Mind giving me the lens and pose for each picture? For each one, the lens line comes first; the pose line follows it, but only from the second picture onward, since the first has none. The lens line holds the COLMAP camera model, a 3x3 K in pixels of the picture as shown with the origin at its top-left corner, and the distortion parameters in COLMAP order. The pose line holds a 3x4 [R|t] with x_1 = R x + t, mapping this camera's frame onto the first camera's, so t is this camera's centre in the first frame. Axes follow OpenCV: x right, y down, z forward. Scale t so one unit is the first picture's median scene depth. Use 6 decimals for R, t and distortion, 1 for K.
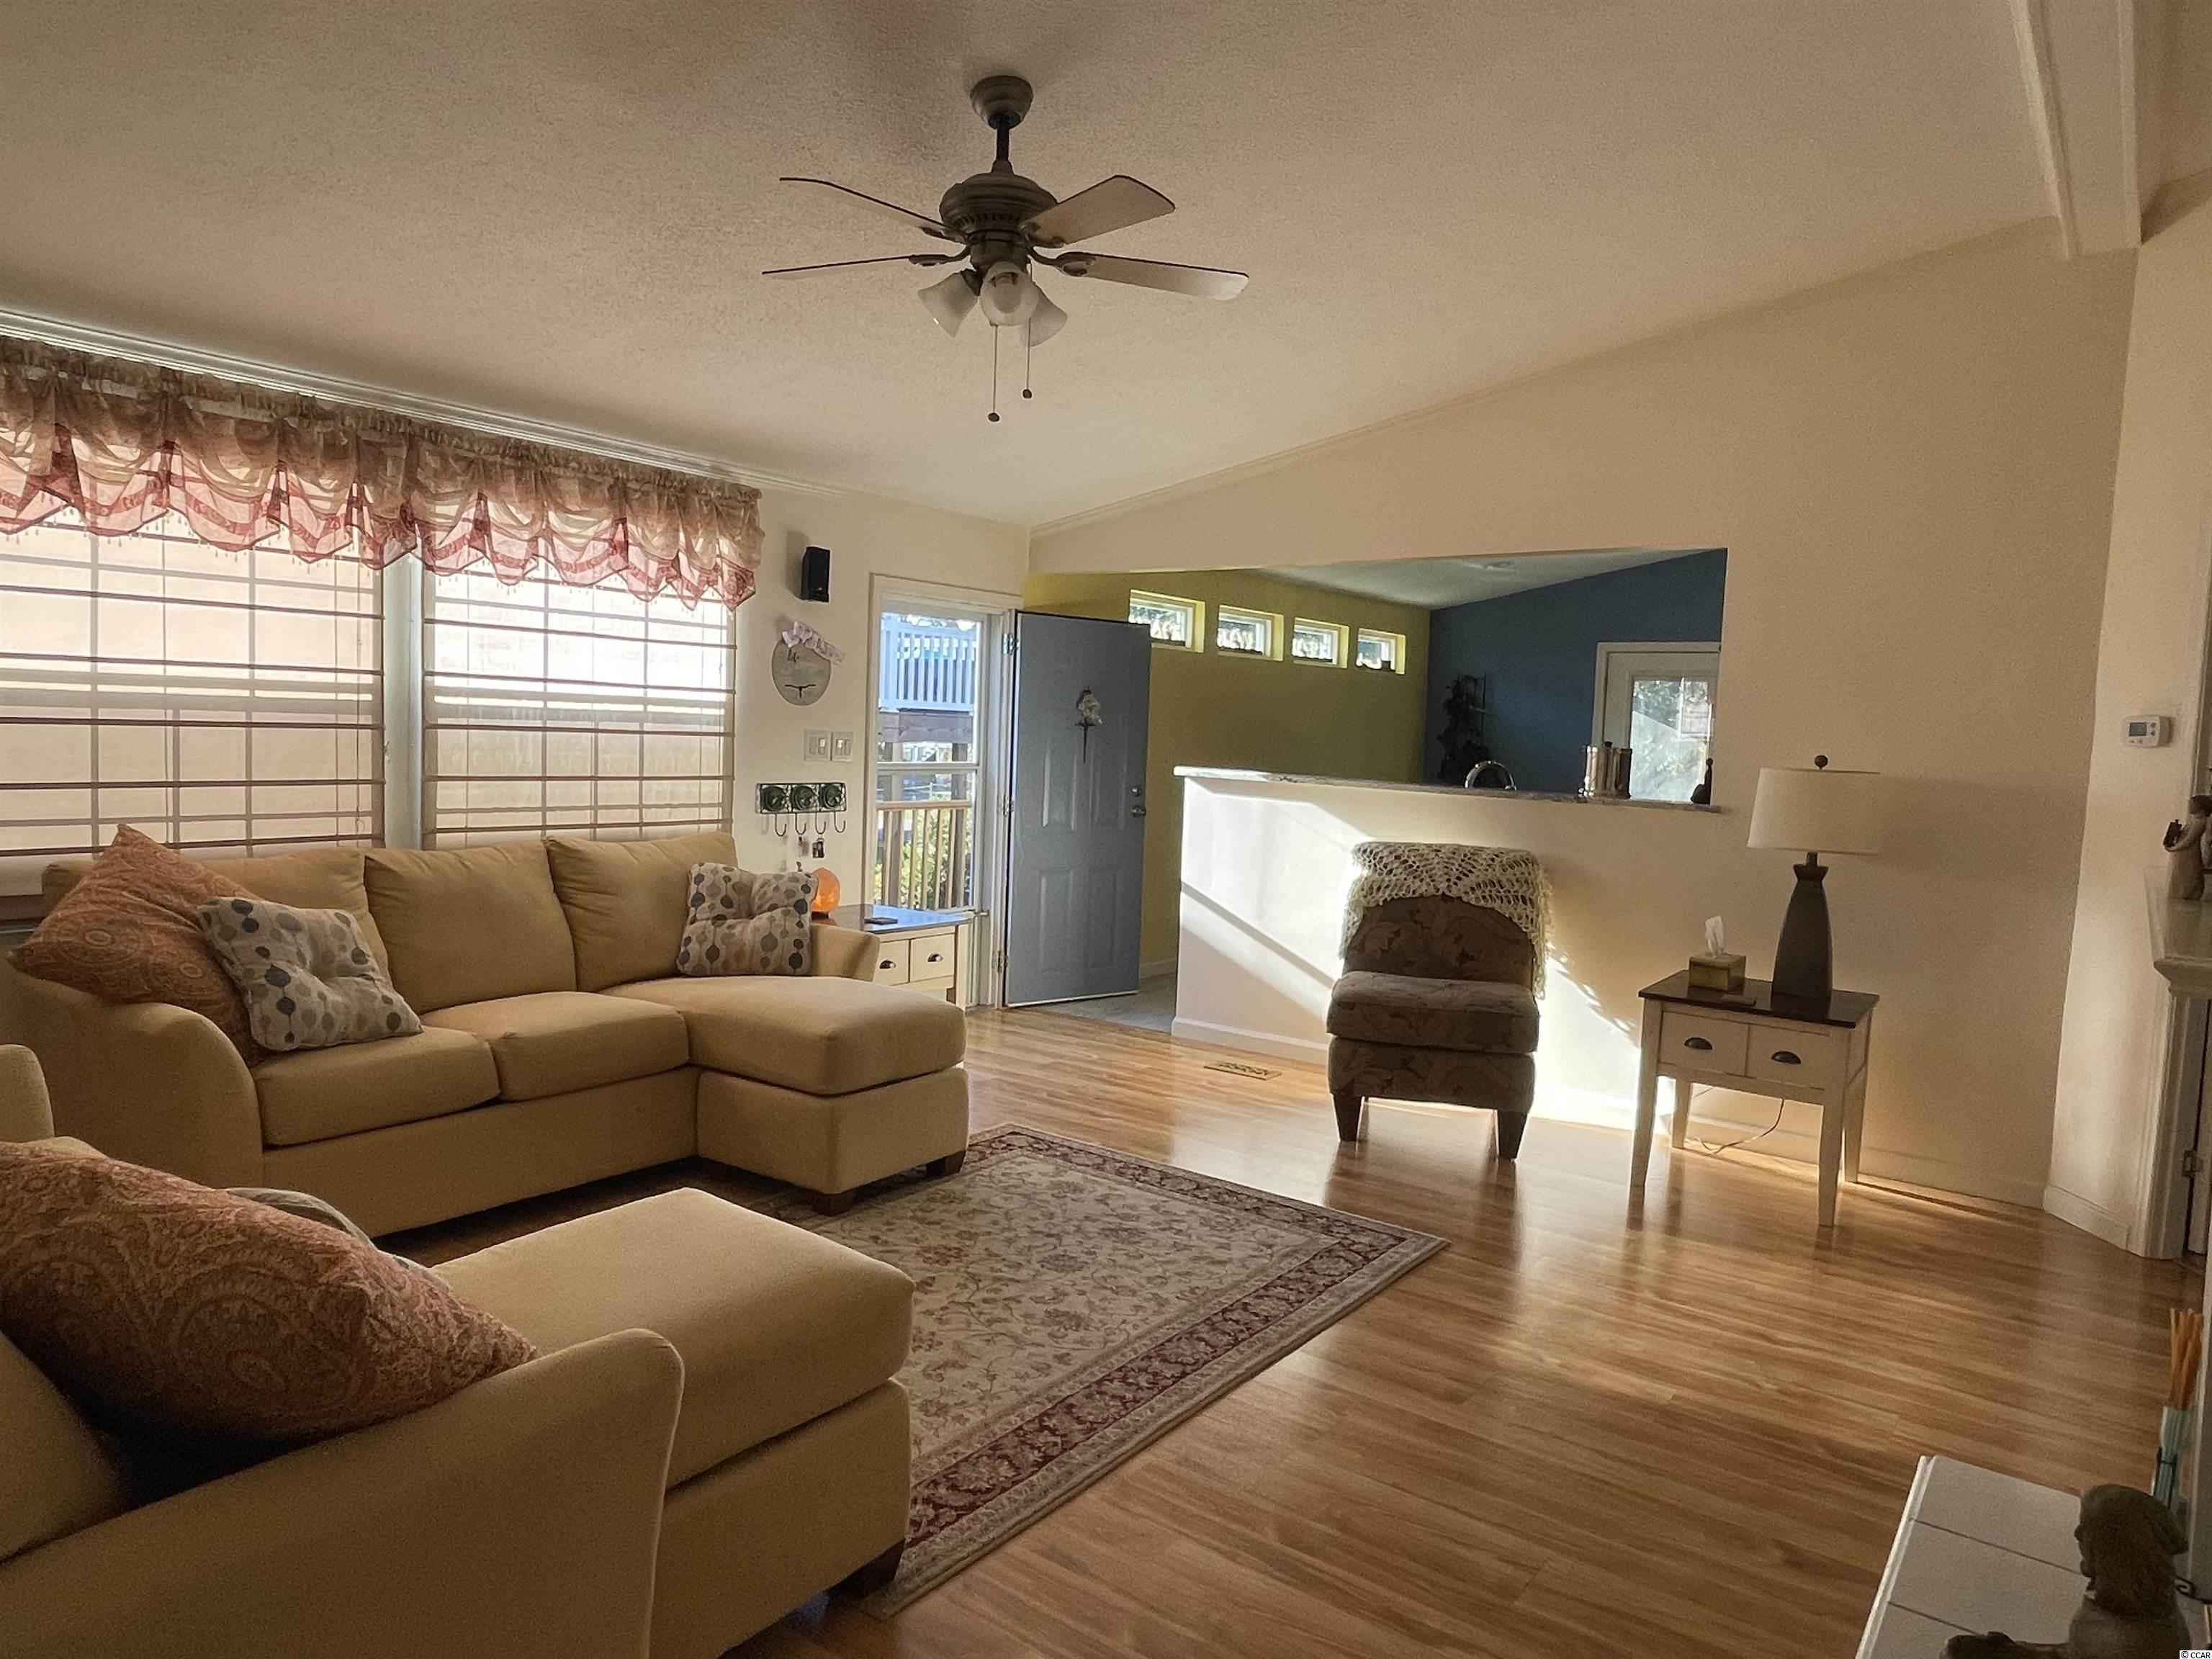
lens RADIAL K [[1408.2, 0, 1101.9], [0, 1408.2, 824.6], [0, 0, 1]] dist [0.031946, -0.055151]
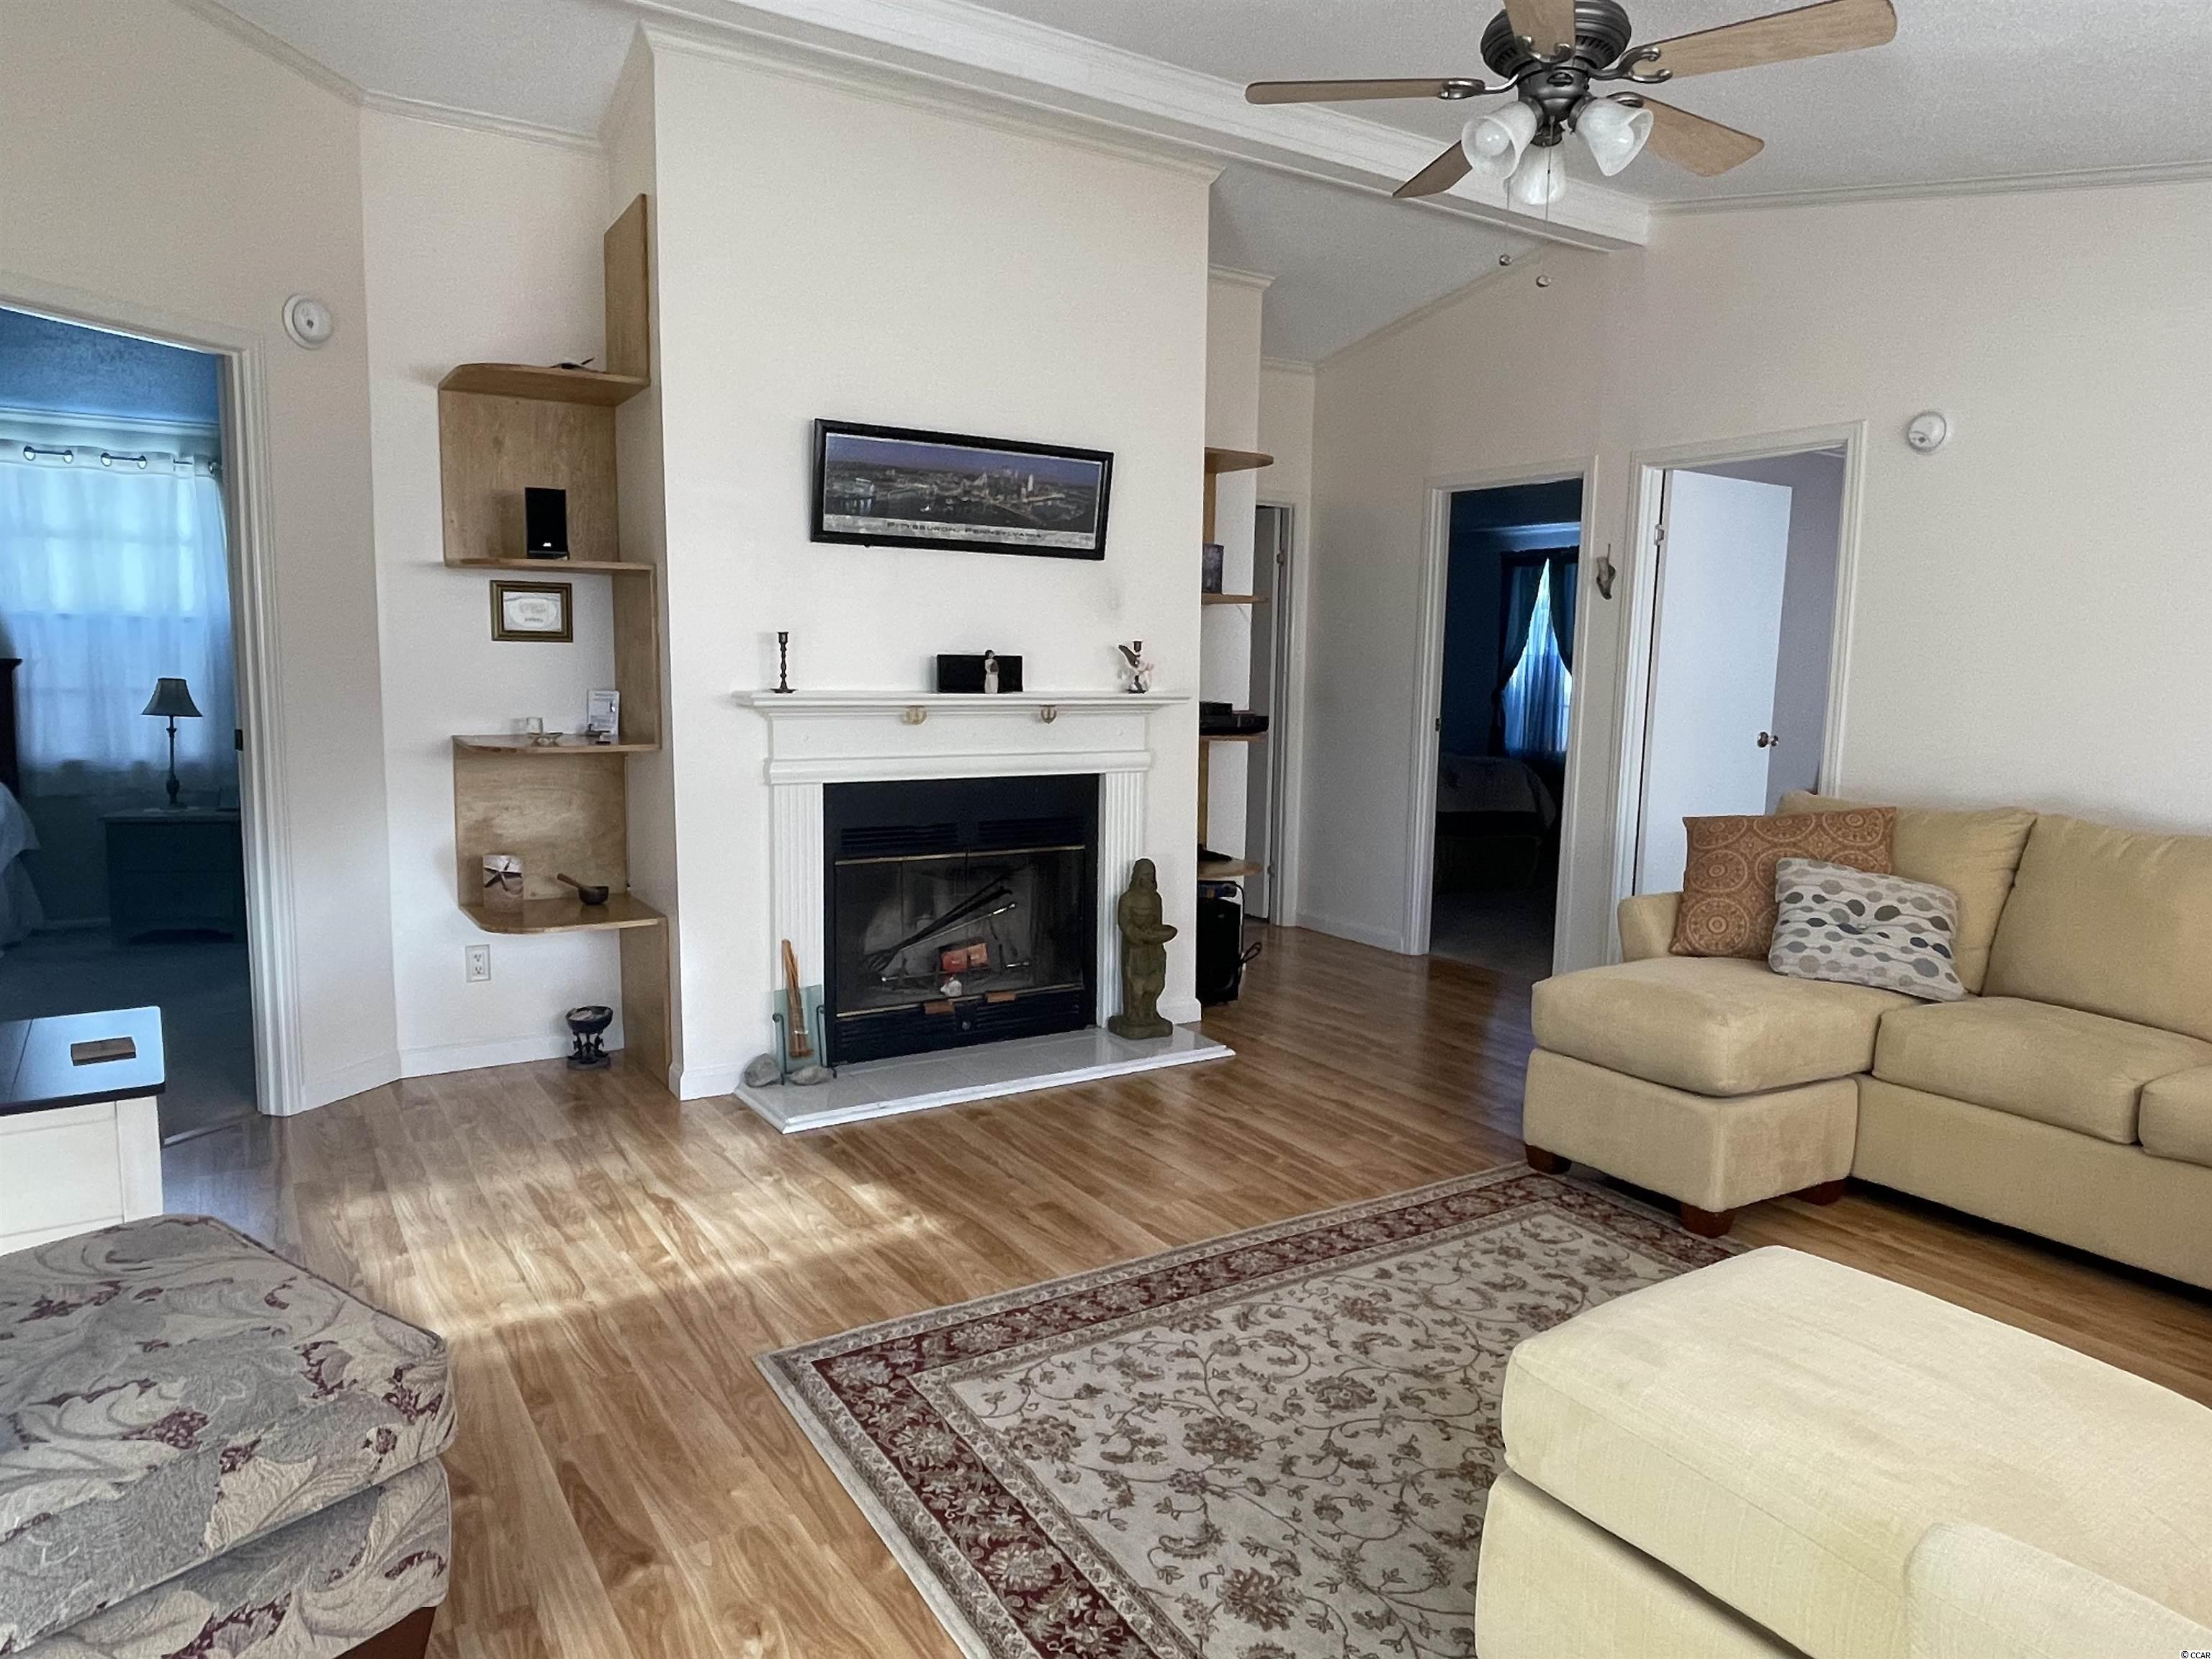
lens RADIAL K [[1408.2, 0, 1101.9], [0, 1408.2, 824.6], [0, 0, 1]] dist [0.031946, -0.055151]
pose [[-0.932540, -0.100539, 0.346788, -0.117075], [-0.032271, 0.979815, 0.197285, -0.094374], [-0.359623, 0.172785, -0.916961, 1.438990]]
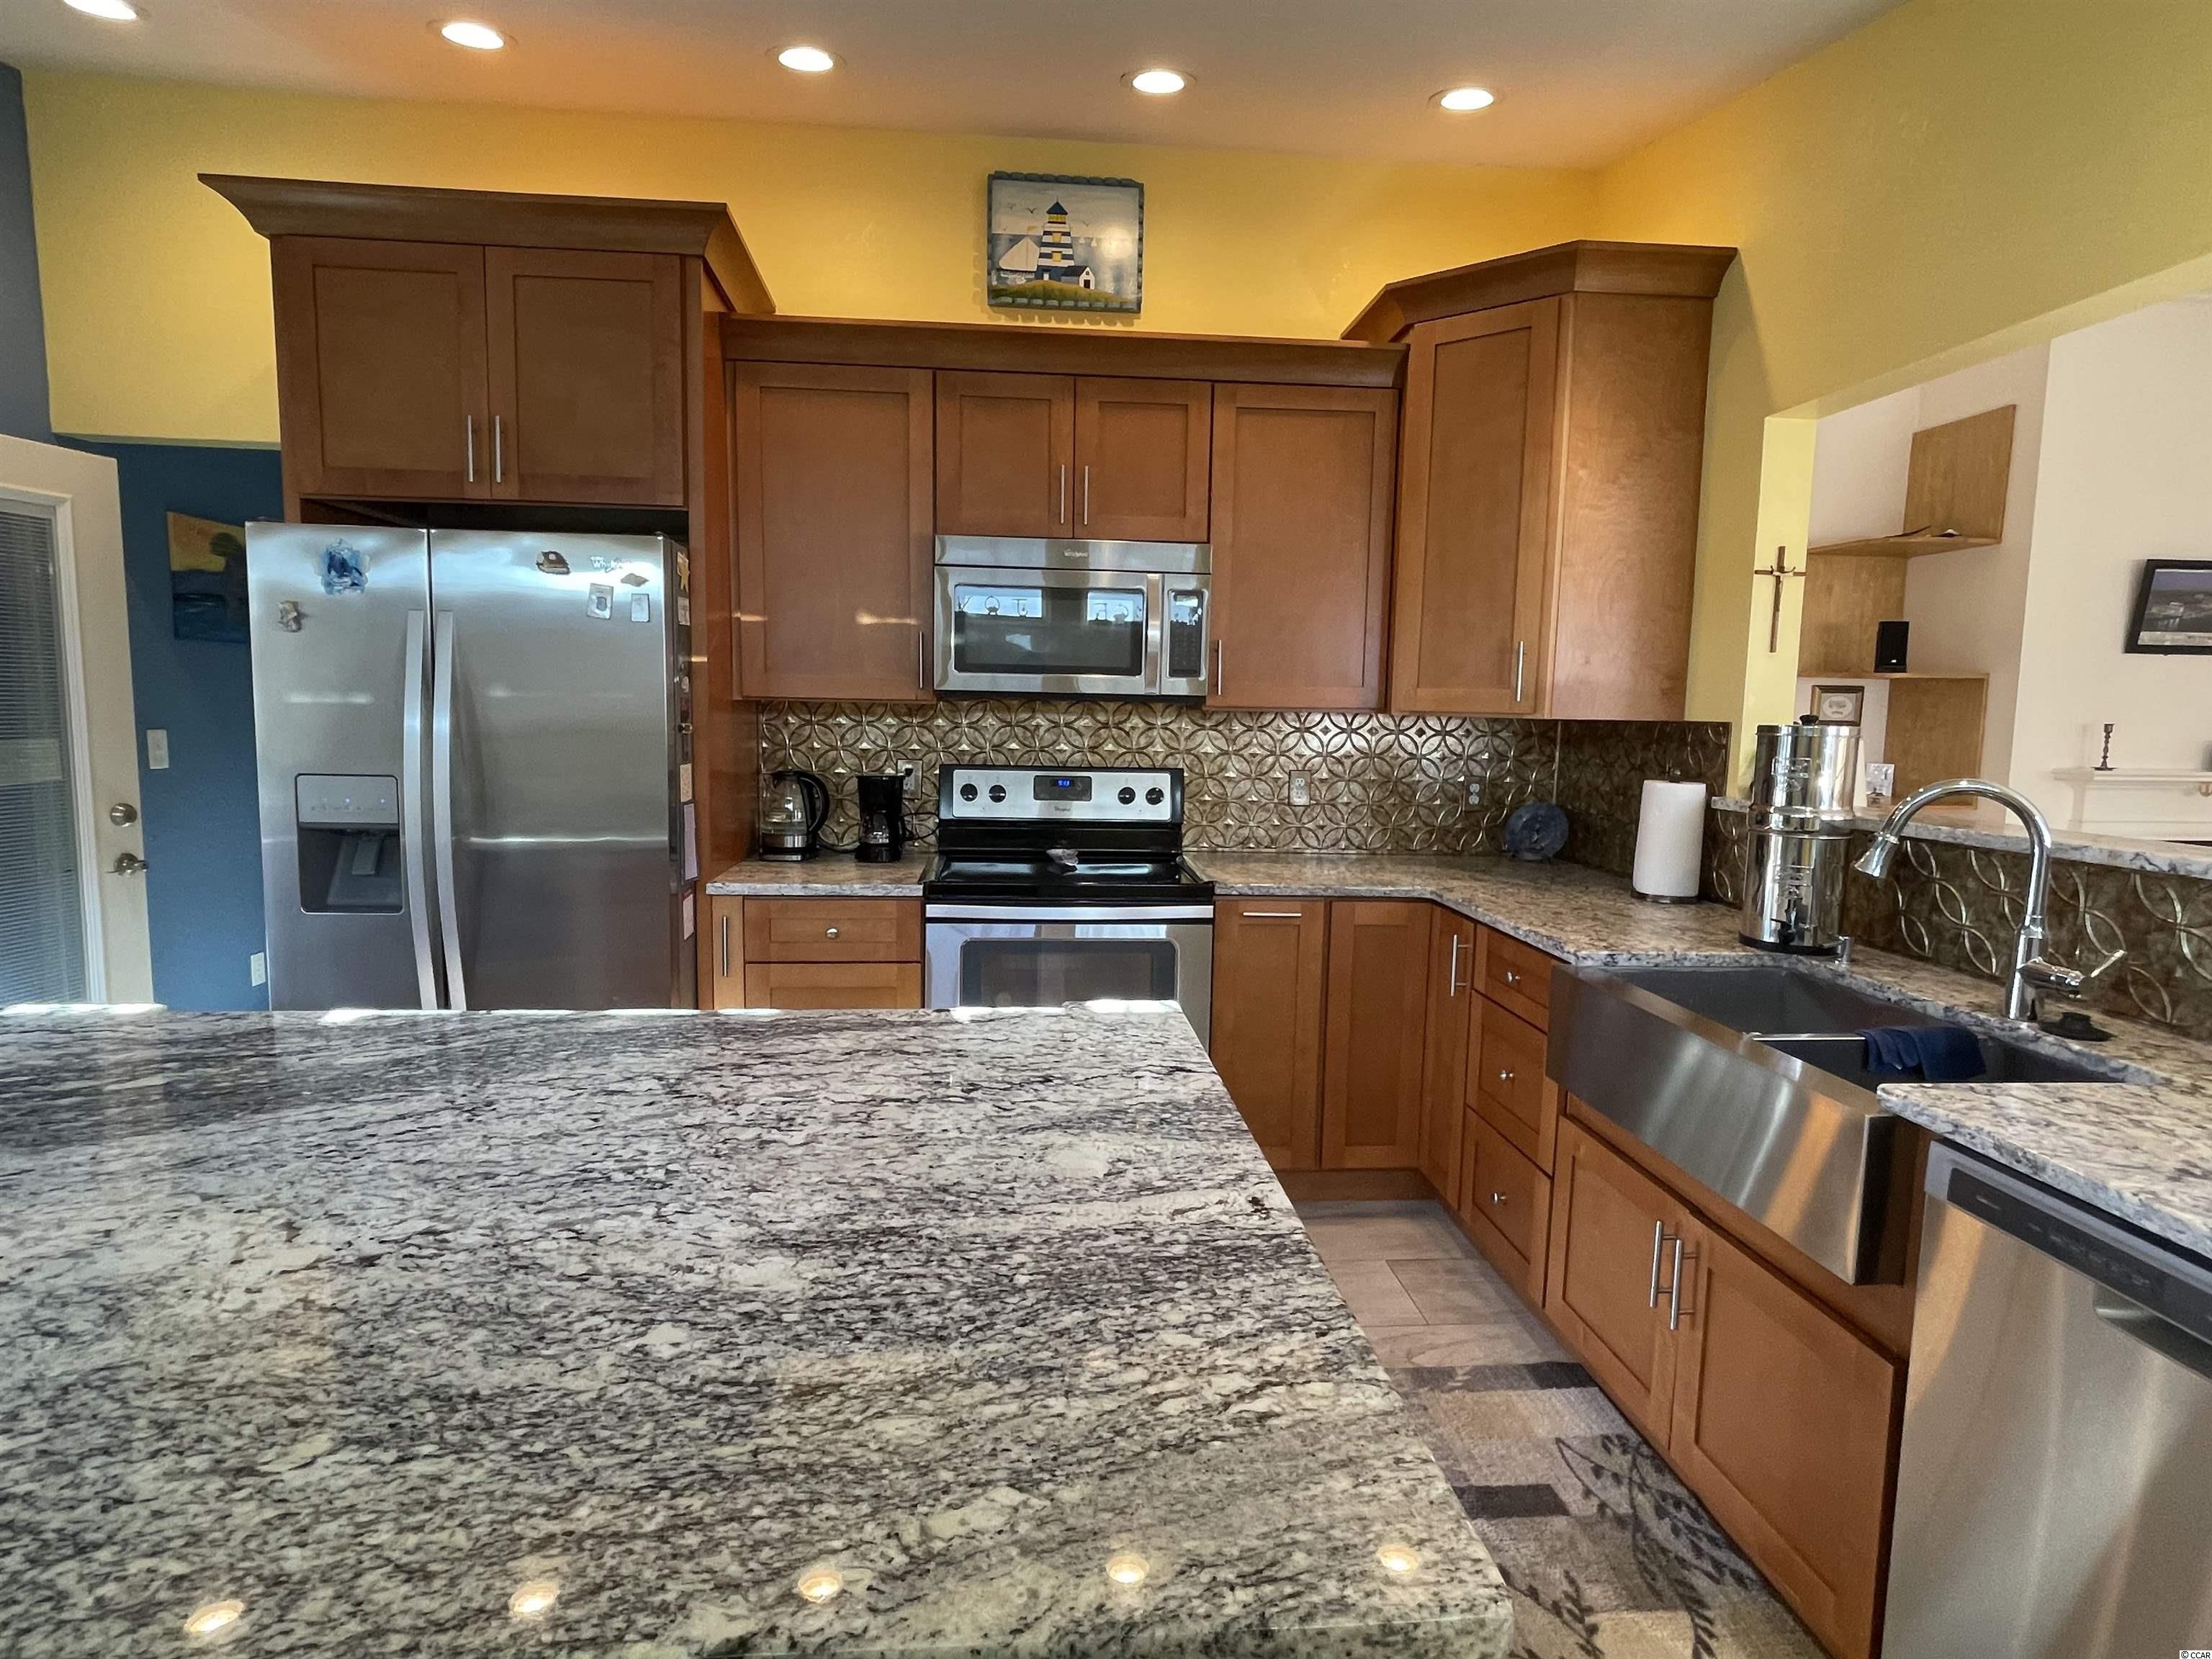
lens RADIAL K [[1156.0, 0, 1096.8], [0, 1156.0, 824.5], [0, 0, 1]] dist [-0.022521, 0.018256]
pose [[-0.663301, -0.131992, 0.736621, 0.282077], [0.006437, 0.983280, 0.181986, -0.131187], [-0.748325, 0.125453, -0.651361, 1.983346]]
